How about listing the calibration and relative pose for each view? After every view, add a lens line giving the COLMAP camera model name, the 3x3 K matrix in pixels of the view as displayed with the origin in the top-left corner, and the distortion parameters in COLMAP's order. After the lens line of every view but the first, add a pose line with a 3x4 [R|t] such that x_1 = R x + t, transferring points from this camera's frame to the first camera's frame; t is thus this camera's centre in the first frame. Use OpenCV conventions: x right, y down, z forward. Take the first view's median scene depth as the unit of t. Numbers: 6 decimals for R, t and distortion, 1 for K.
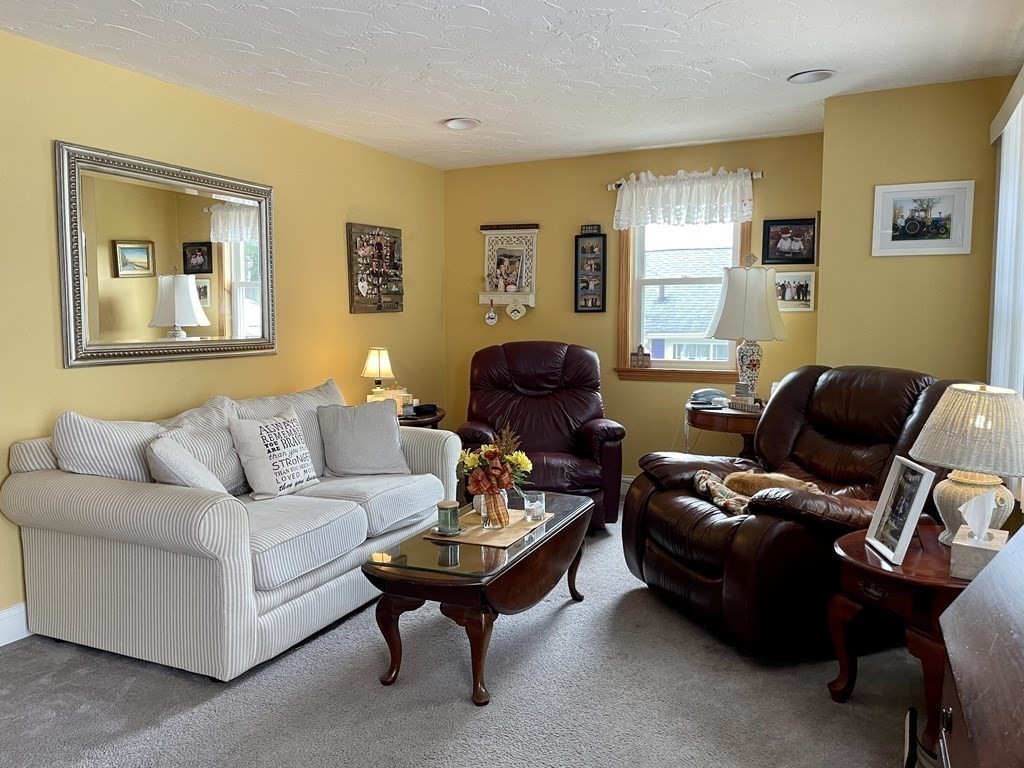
lens RADIAL K [[771.5, 0, 507.5], [0, 771.5, 380.6], [0, 0, 1]] dist [0.089988, -0.119177]
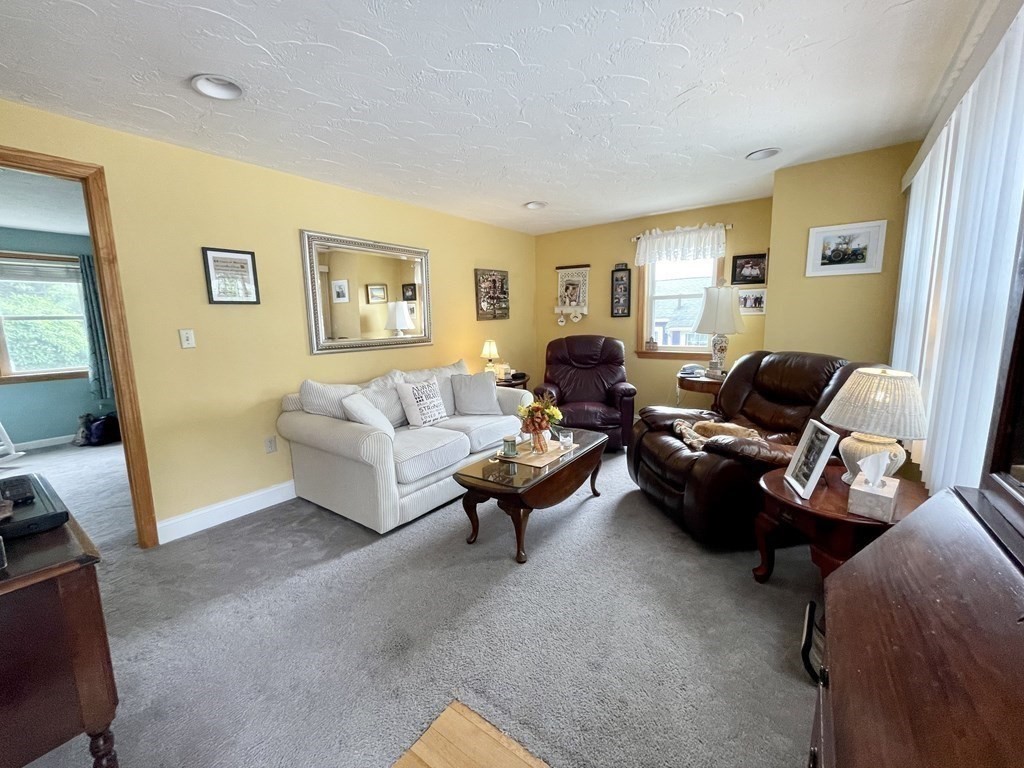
lens RADIAL K [[412.4, 0, 512.8], [0, 412.4, 380.7], [0, 0, 1]] dist [-0.002774, -0.000556]
pose [[0.980855, 0.009942, -0.194484, 0.082352], [0.002668, 0.997916, 0.064469, -0.015339], [0.194719, -0.063754, 0.978785, 0.127347]]
